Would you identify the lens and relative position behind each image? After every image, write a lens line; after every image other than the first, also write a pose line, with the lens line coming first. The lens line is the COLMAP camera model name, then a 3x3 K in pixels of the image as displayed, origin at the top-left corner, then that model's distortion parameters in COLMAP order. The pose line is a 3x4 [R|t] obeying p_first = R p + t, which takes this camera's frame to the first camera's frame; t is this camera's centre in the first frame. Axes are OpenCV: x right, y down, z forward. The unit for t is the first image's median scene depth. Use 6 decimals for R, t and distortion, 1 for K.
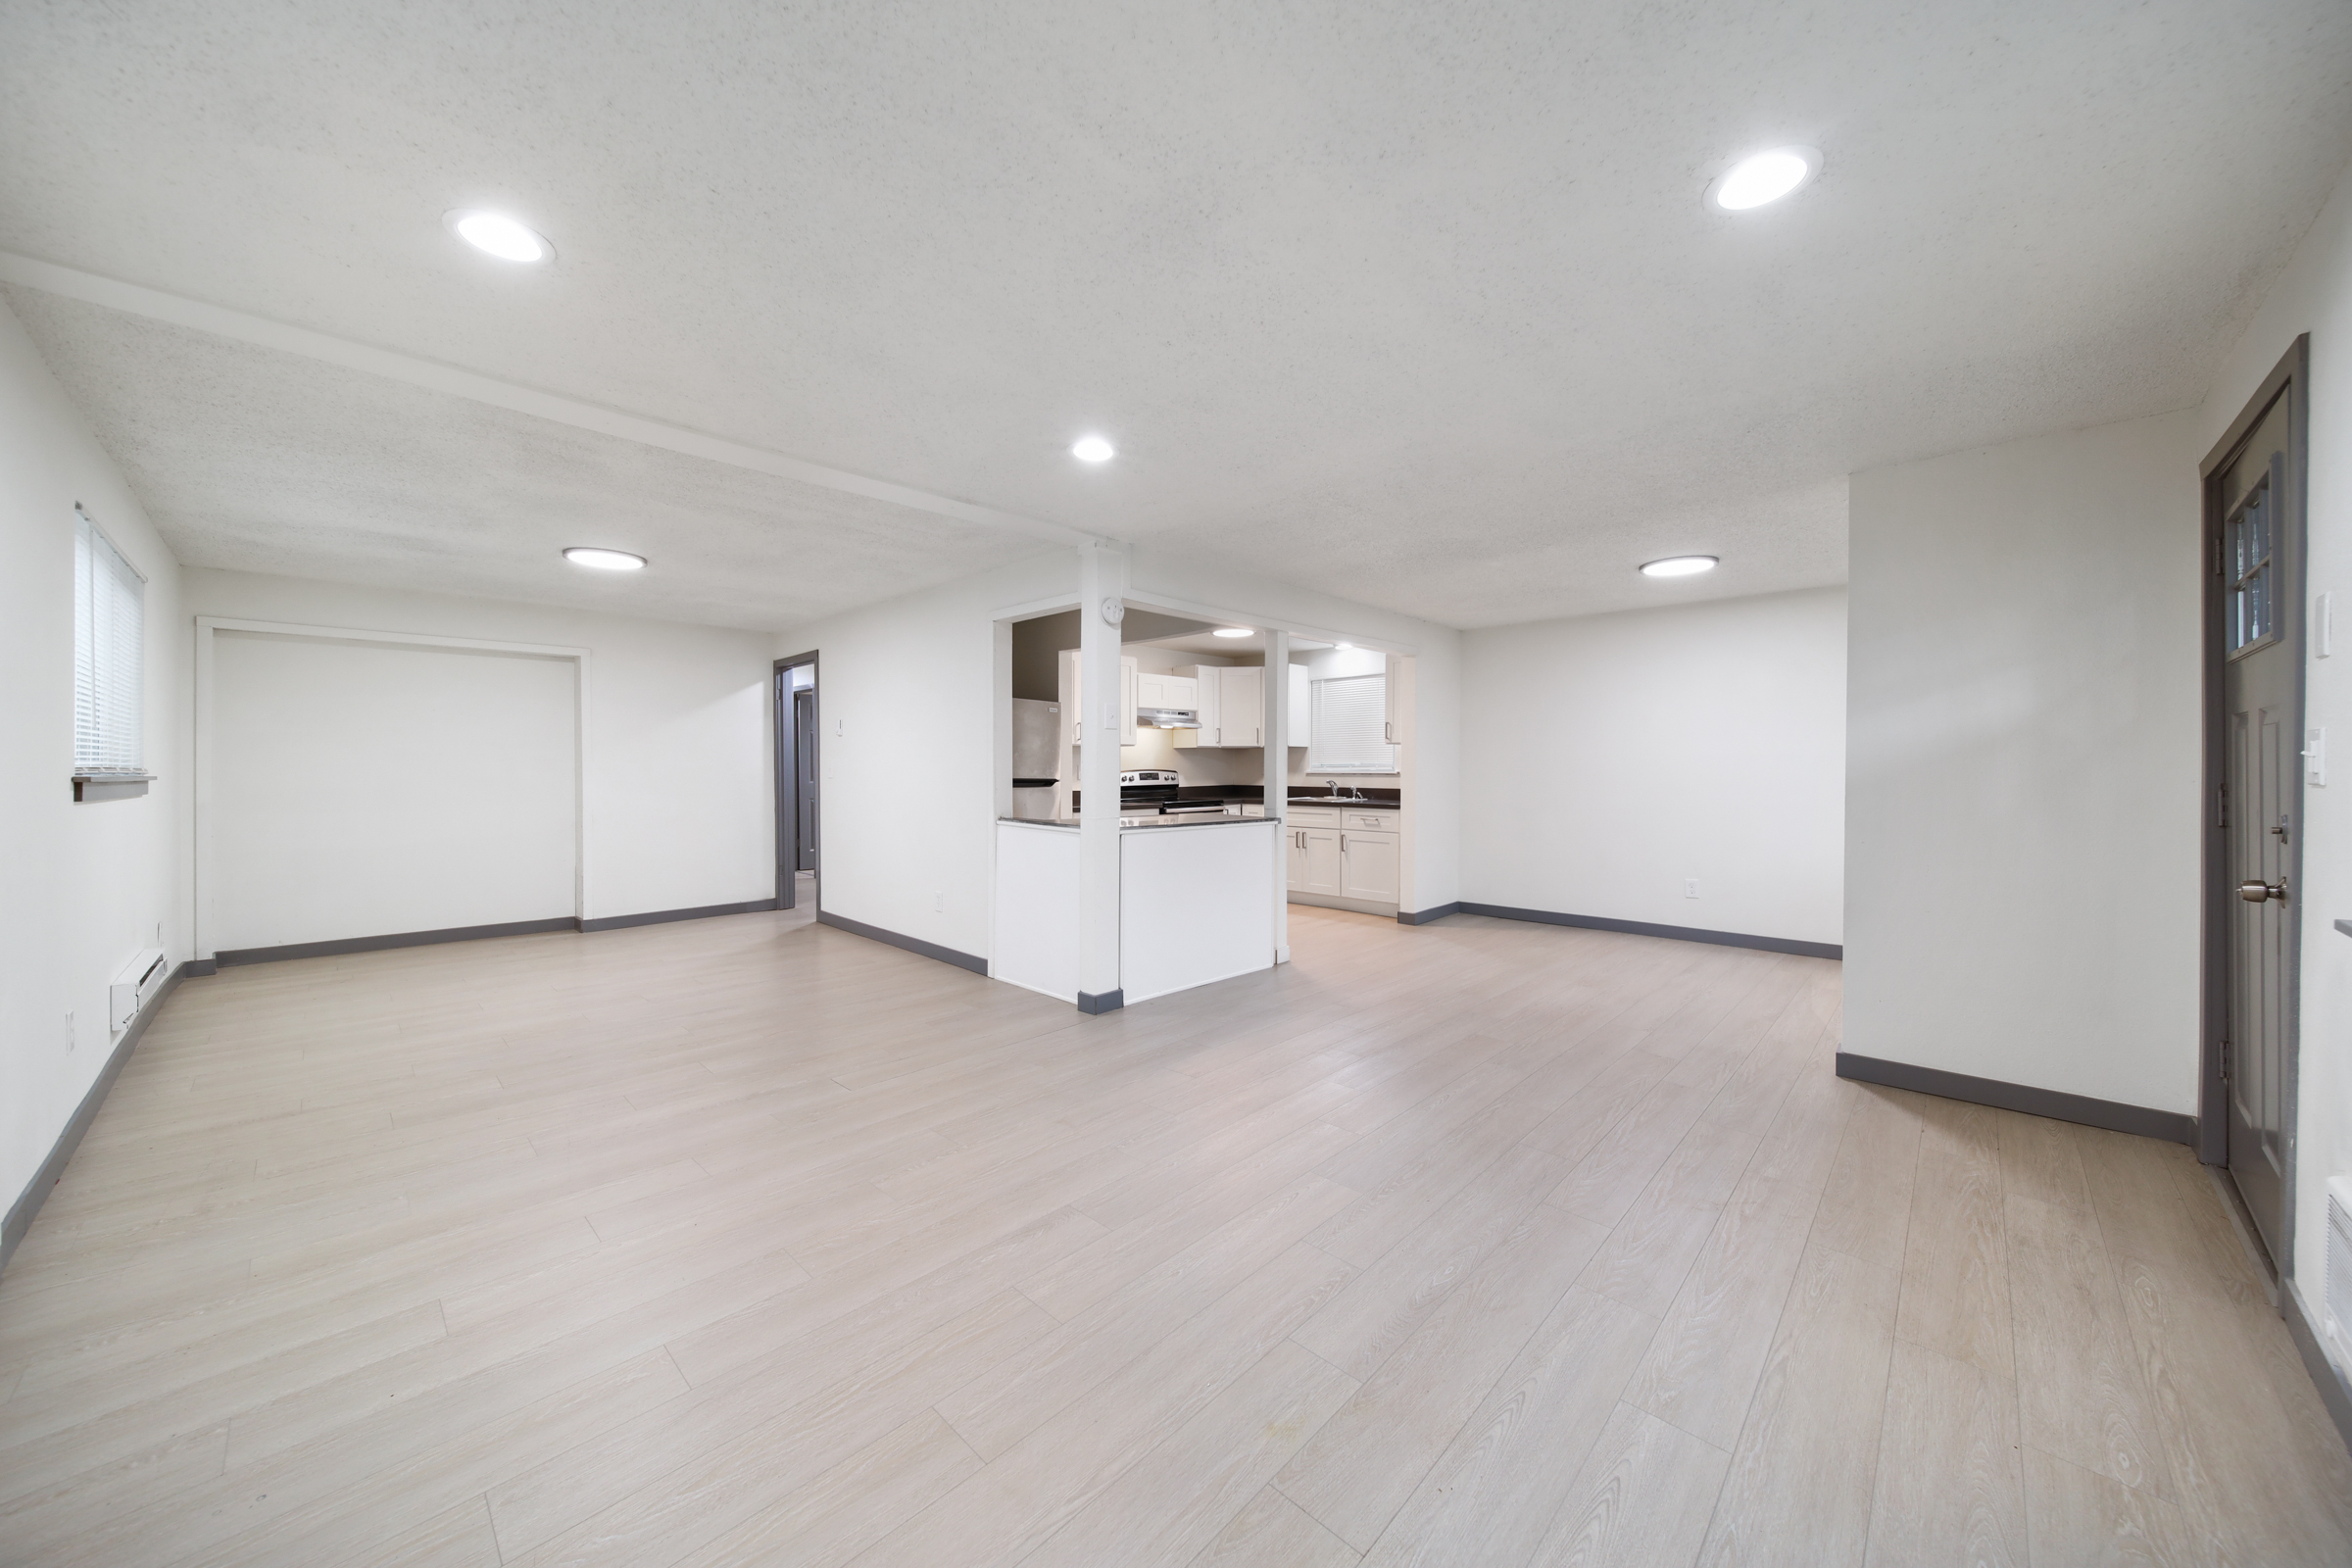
lens RADIAL K [[839.4, 0, 1176.6], [0, 839.4, 772.7], [0, 0, 1]] dist [0.001582, 0.000093]
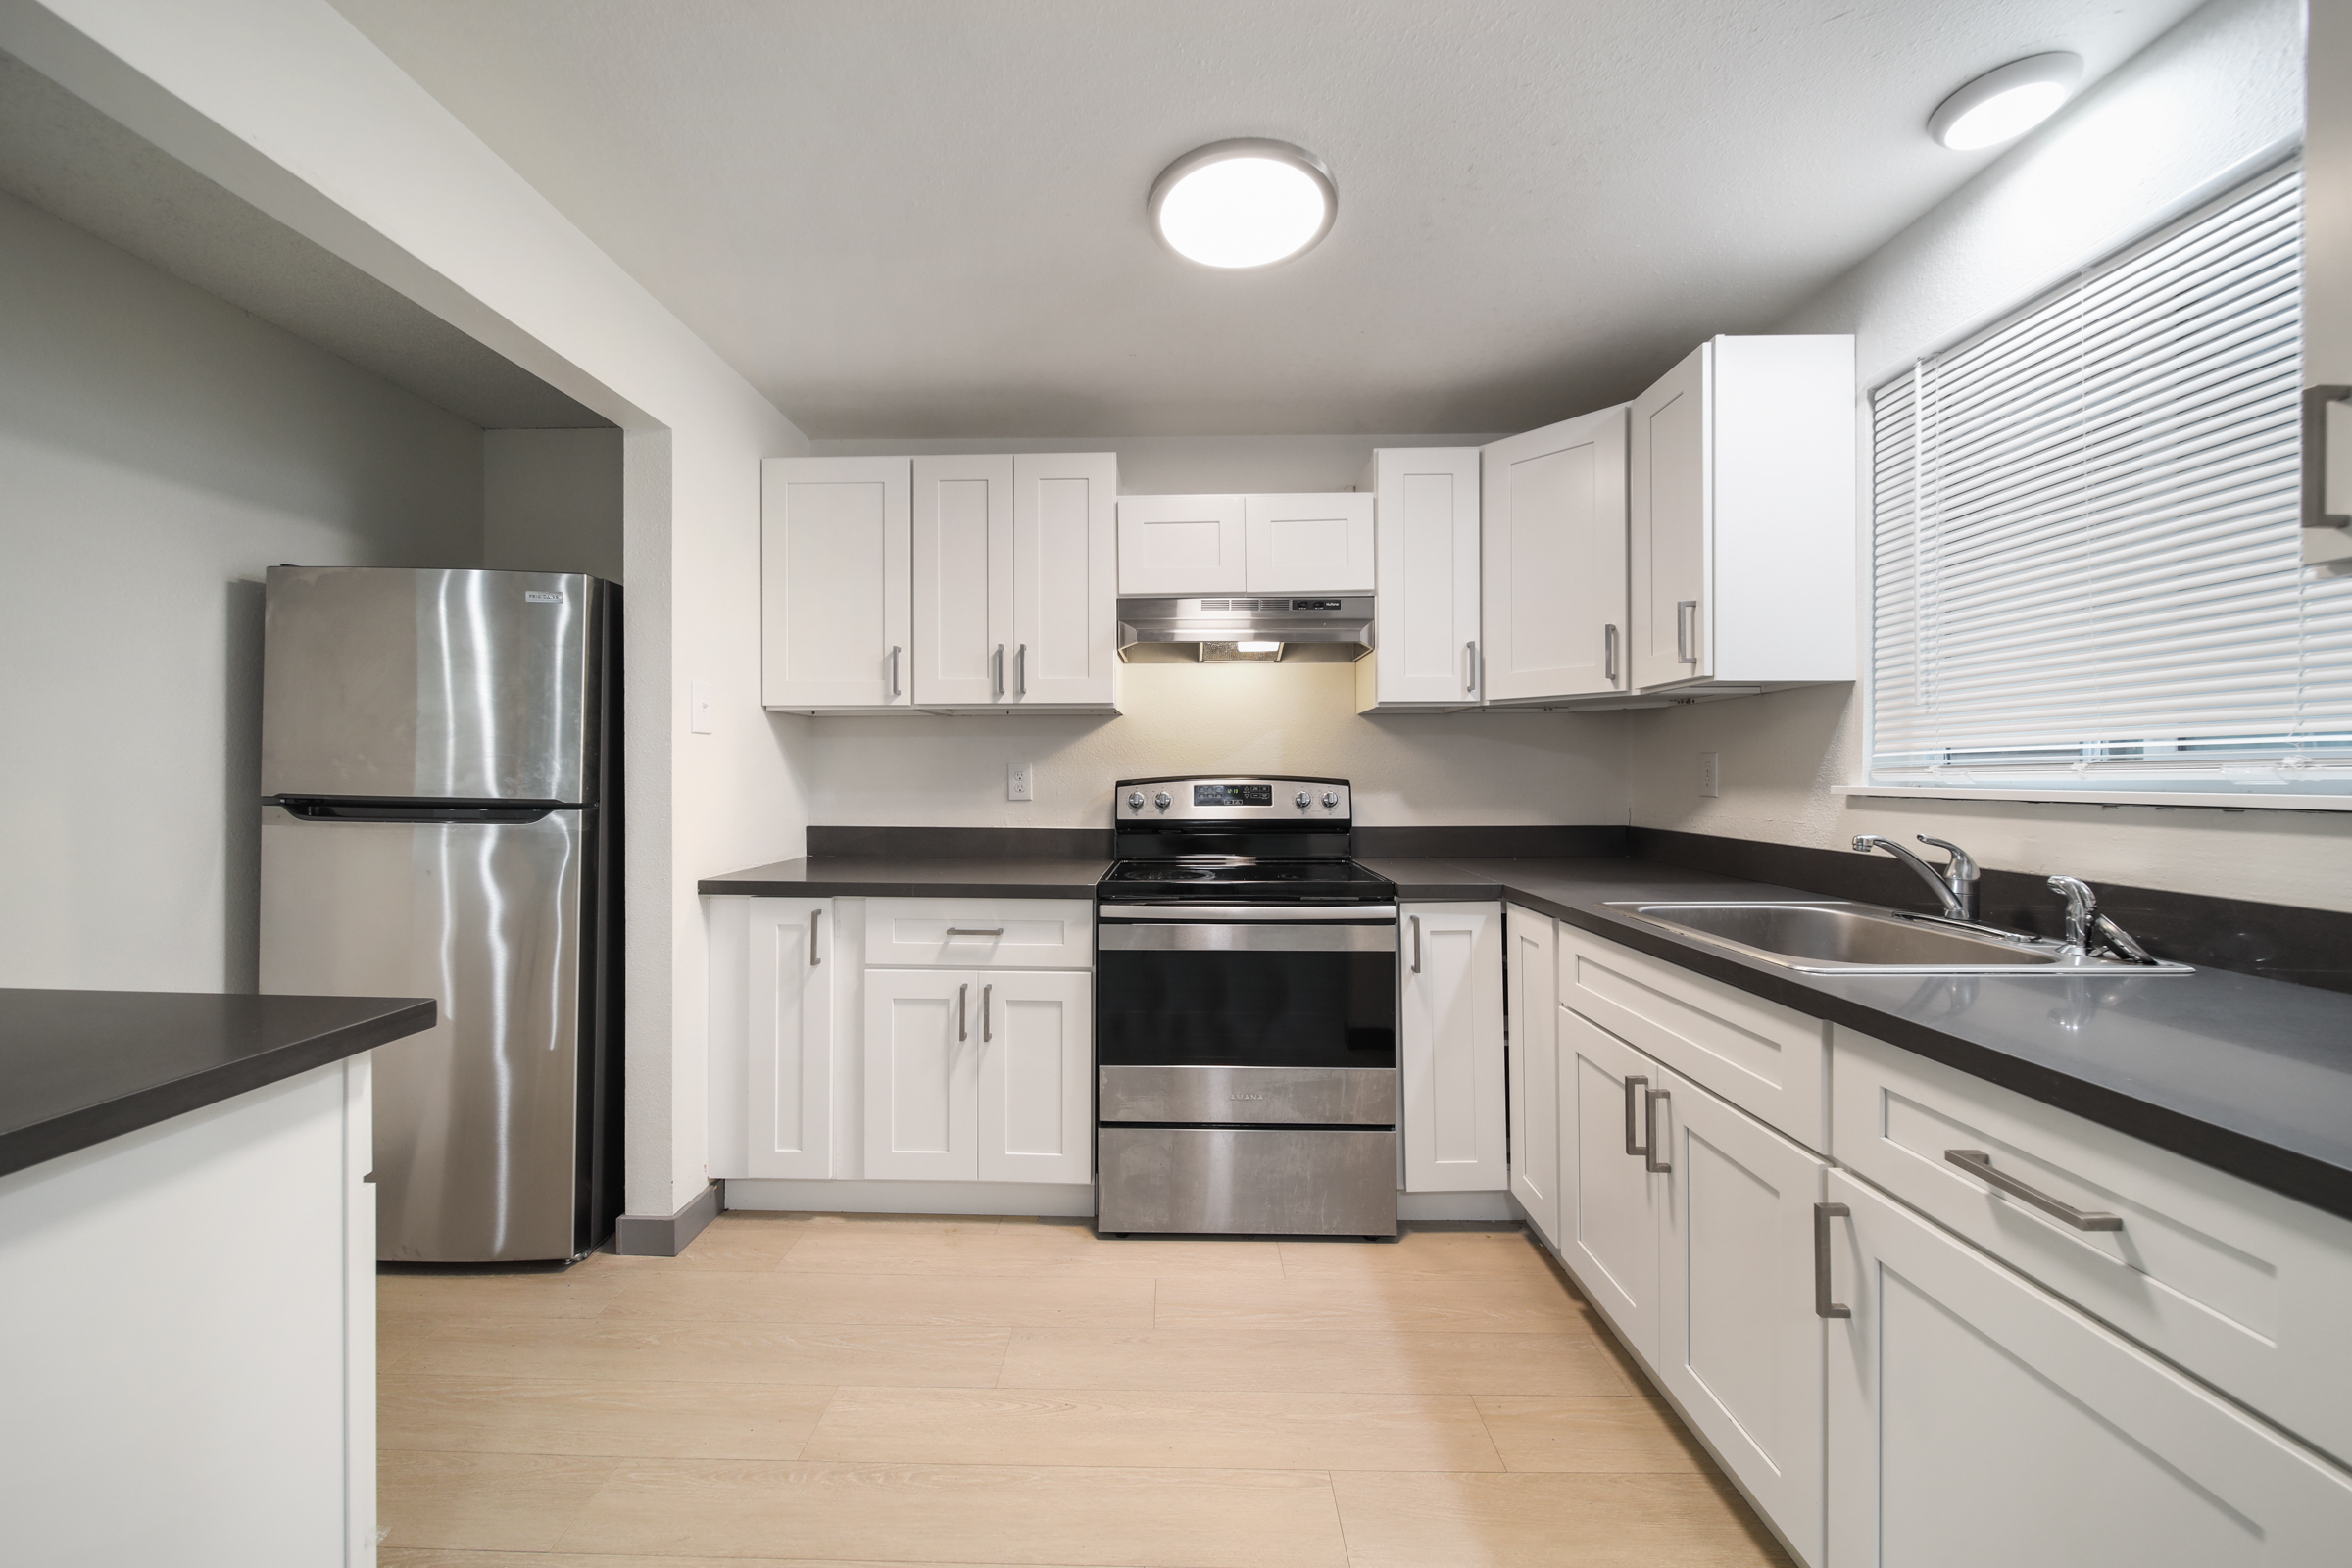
lens RADIAL K [[839.4, 0, 1176.6], [0, 839.4, 772.7], [0, 0, 1]] dist [0.001582, 0.000093]
pose [[0.699117, 0.001878, -0.715005, 0.197351], [-0.002475, 0.999997, 0.000208, -0.005062], [0.715003, 0.001624, 0.699119, 0.710967]]
